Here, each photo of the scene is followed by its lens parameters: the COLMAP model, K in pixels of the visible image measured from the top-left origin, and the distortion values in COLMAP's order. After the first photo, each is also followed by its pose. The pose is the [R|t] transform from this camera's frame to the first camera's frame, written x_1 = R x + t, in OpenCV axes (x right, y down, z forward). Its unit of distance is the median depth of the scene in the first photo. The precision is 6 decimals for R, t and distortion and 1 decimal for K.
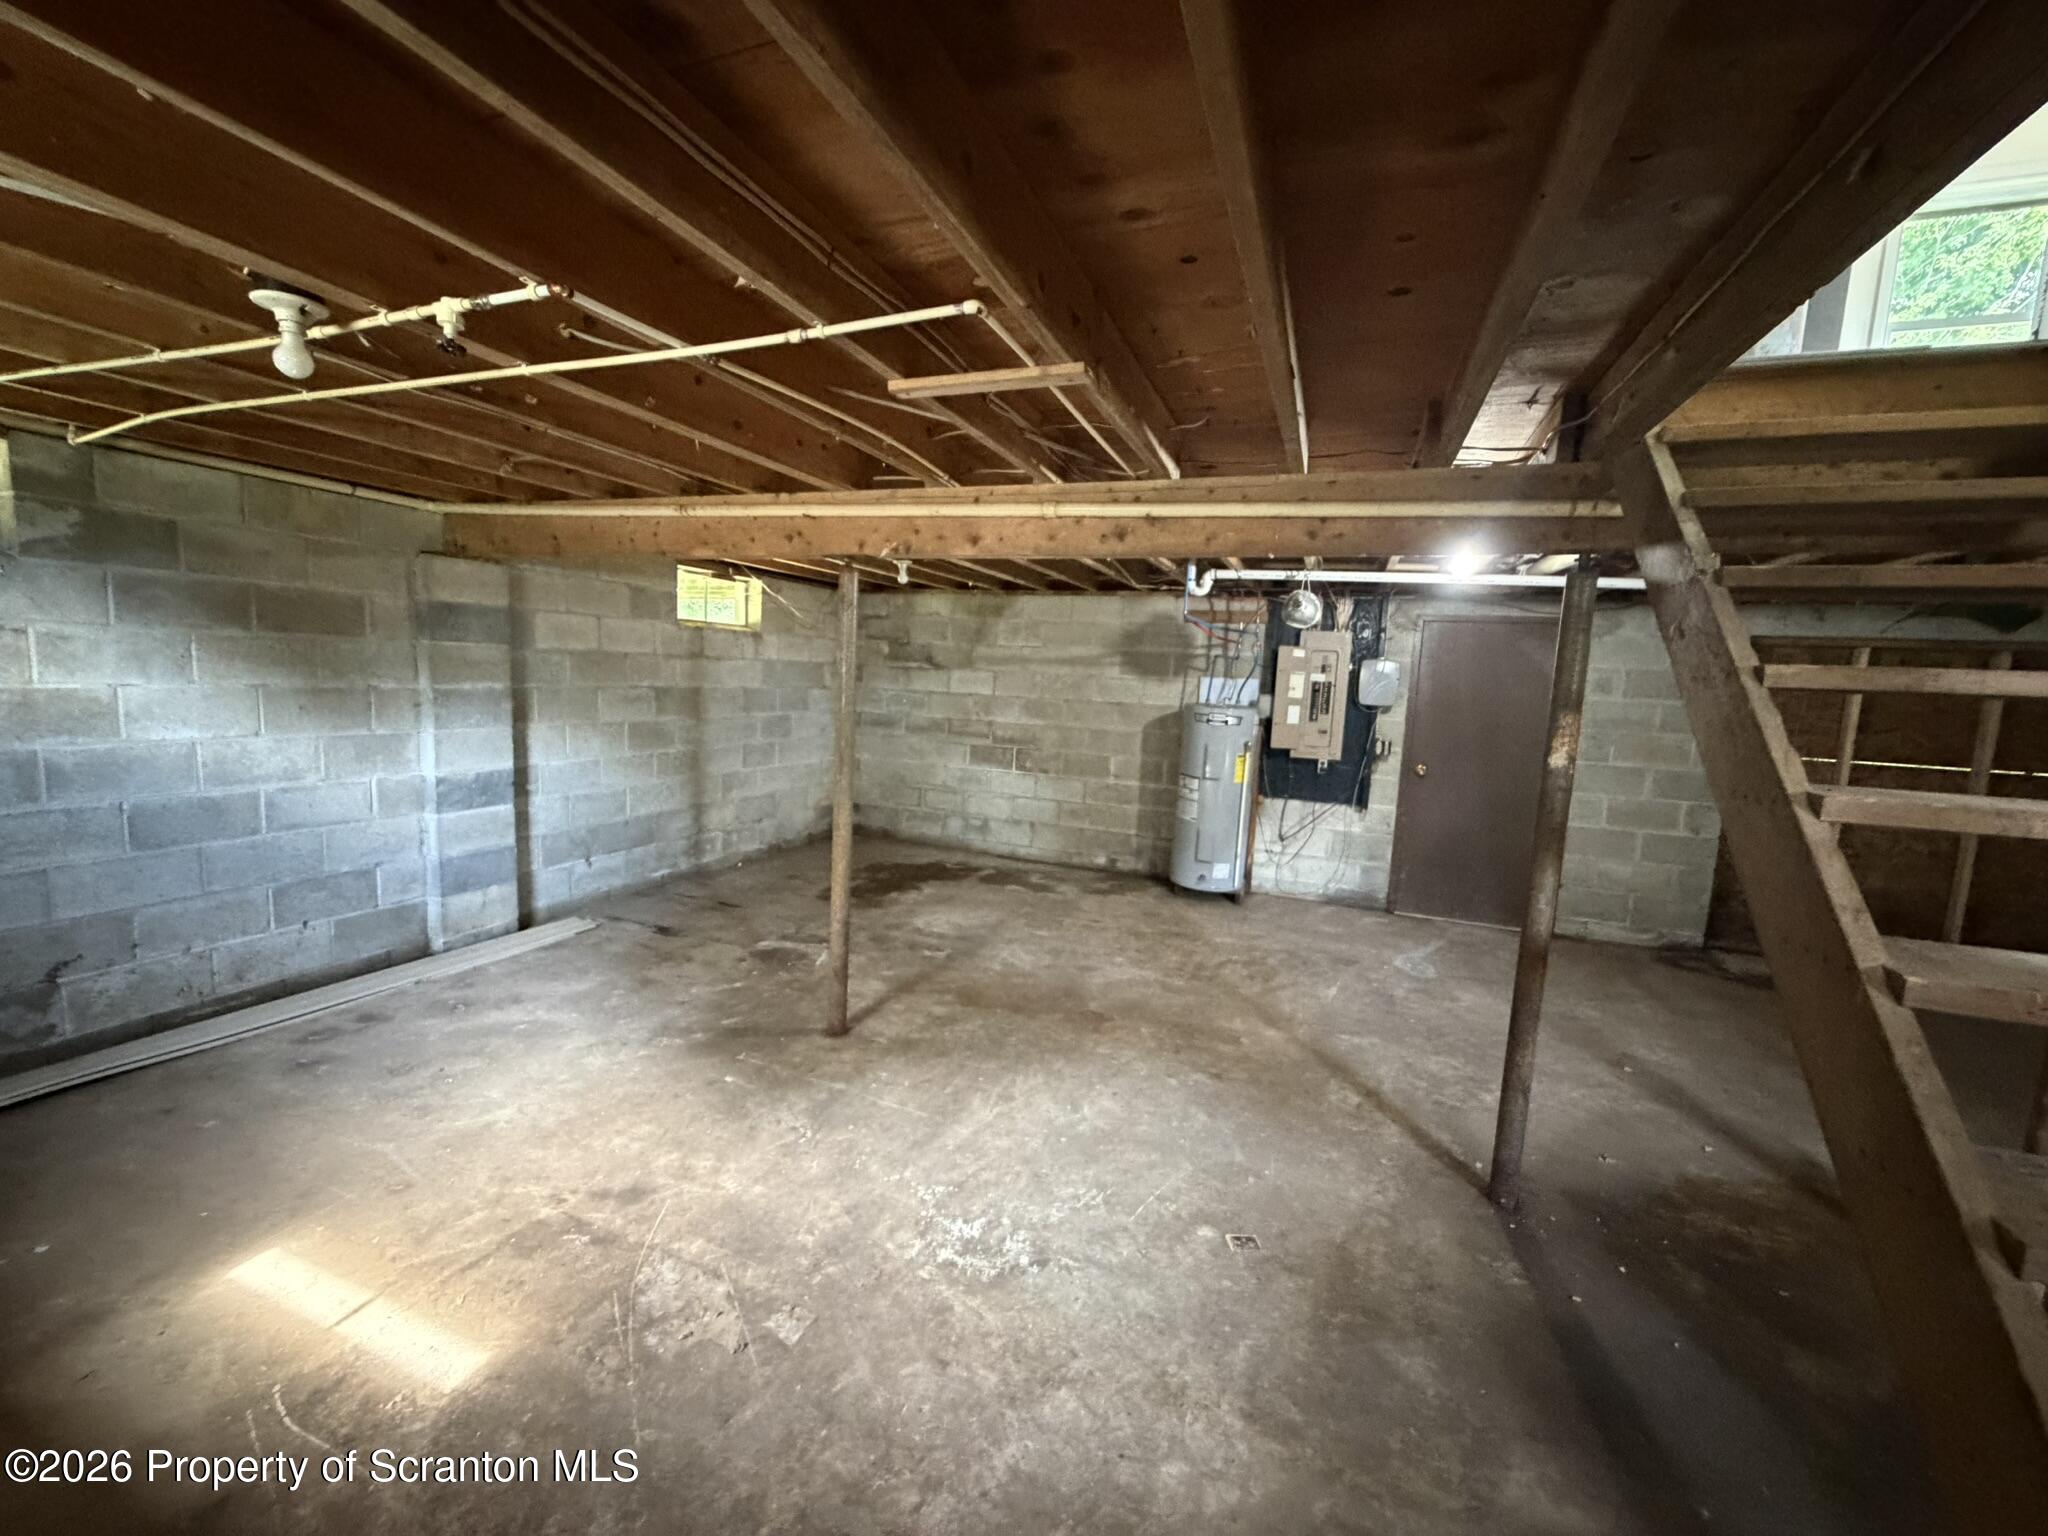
lens RADIAL K [[818.9, 0, 1021.5], [0, 818.9, 769.9], [0, 0, 1]] dist [-0.000550, 0.000715]
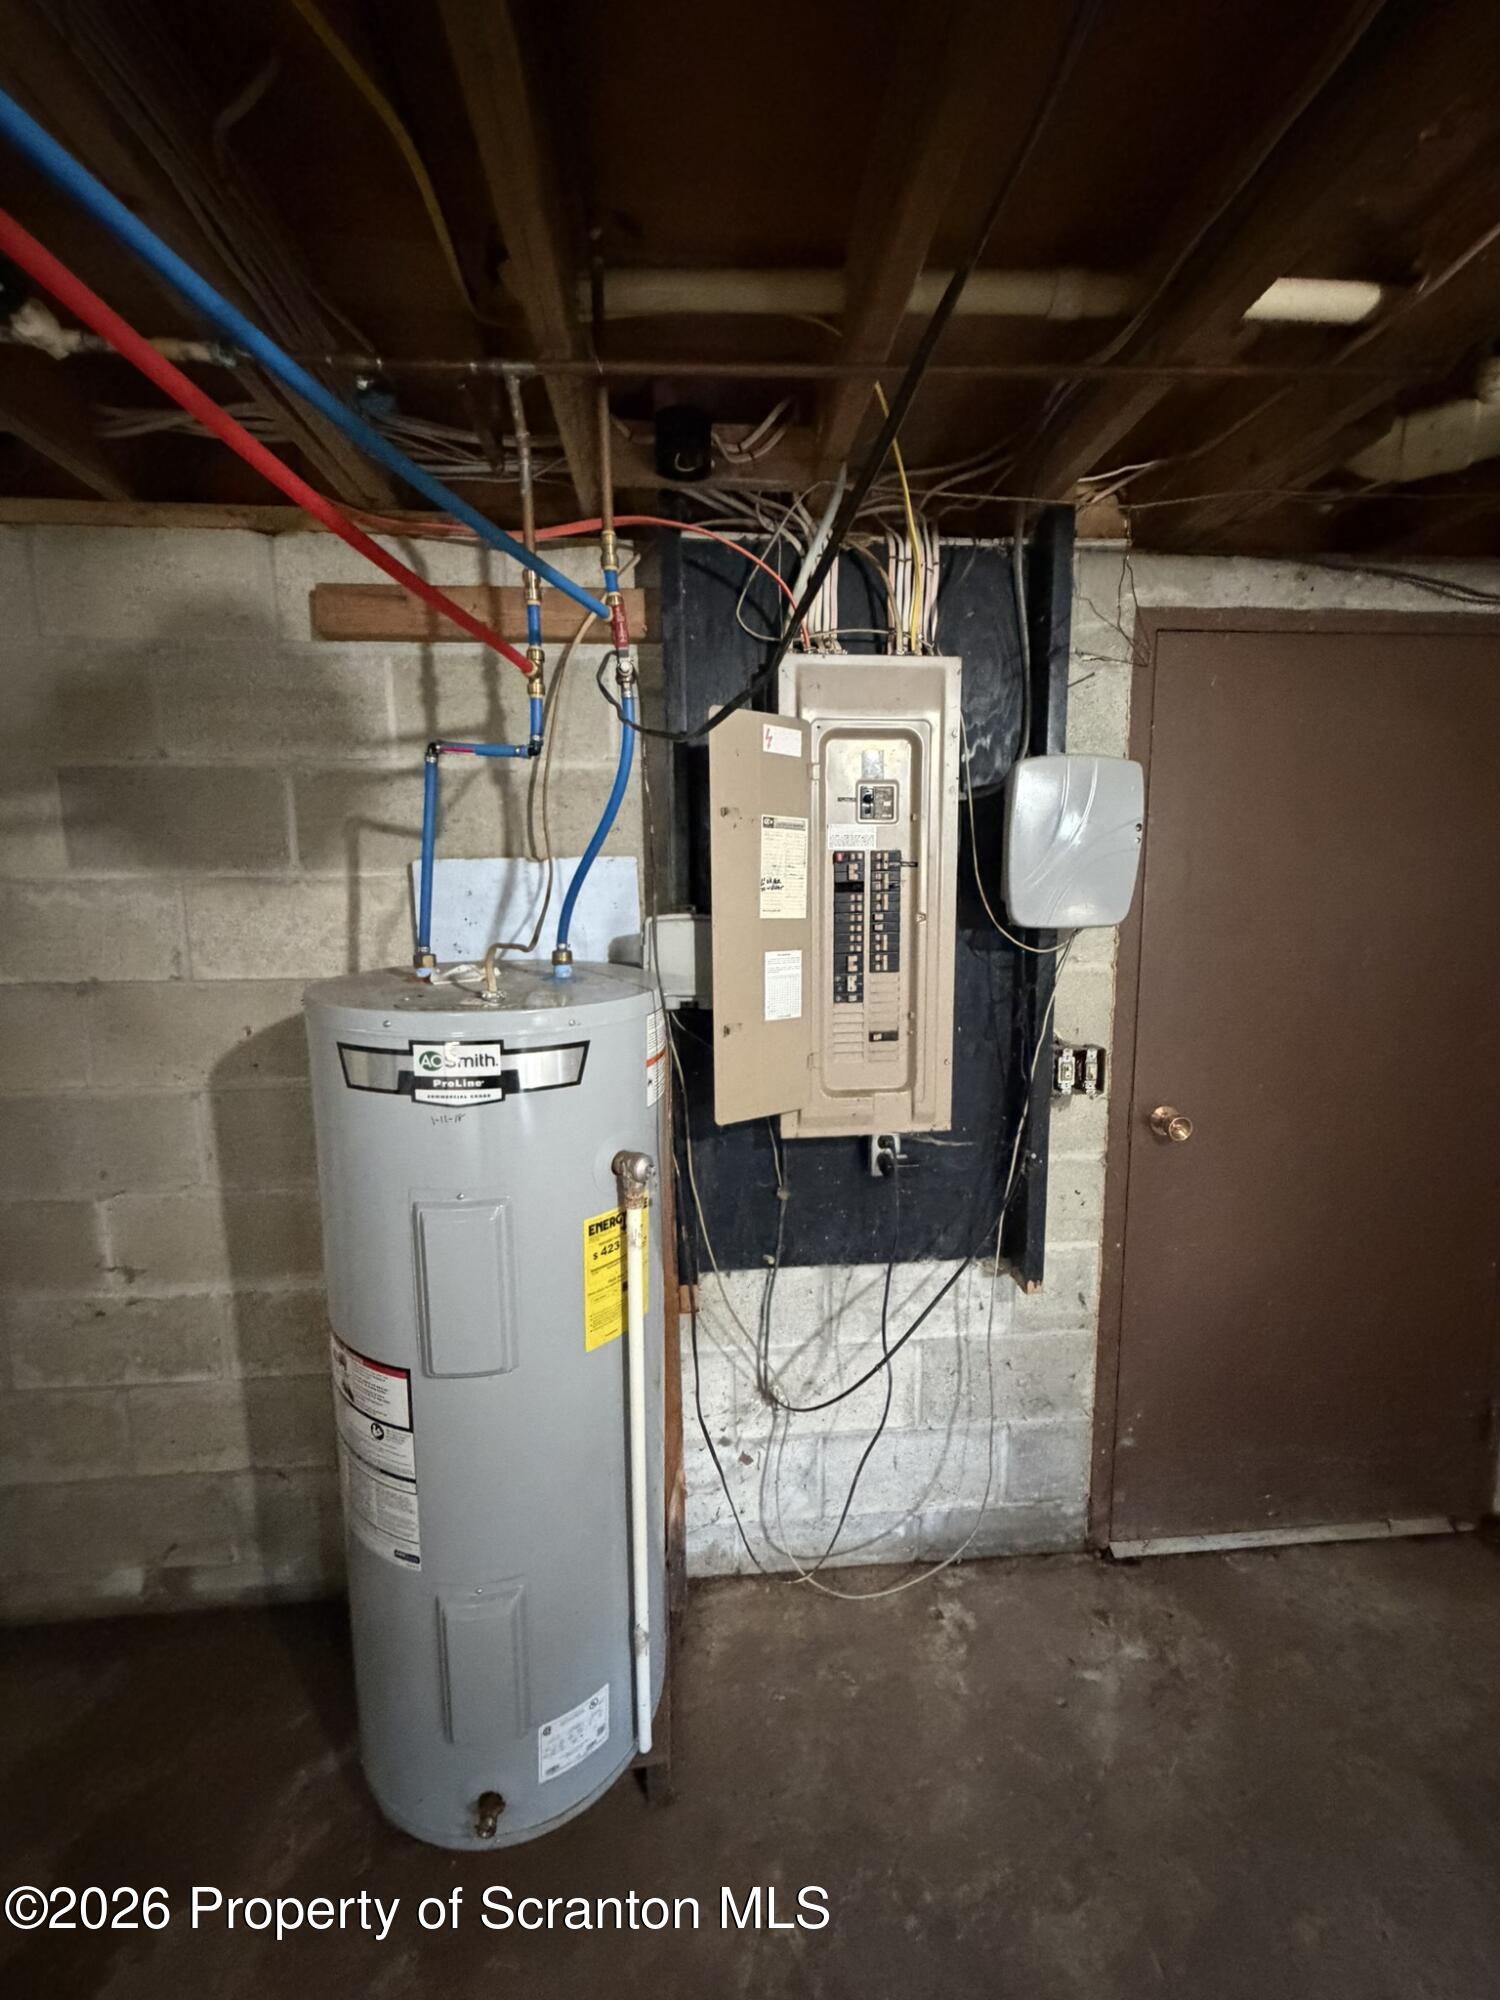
lens RADIAL K [[799.7, 0, 747.8], [0, 799.7, 997.5], [0, 0, 1]] dist [-0.000550, 0.000715]
pose [[0.896921, -0.114420, 0.427131, 0.212201], [0.102210, 0.993429, 0.051492, -0.077011], [-0.430216, -0.002527, 0.902722, 0.771391]]
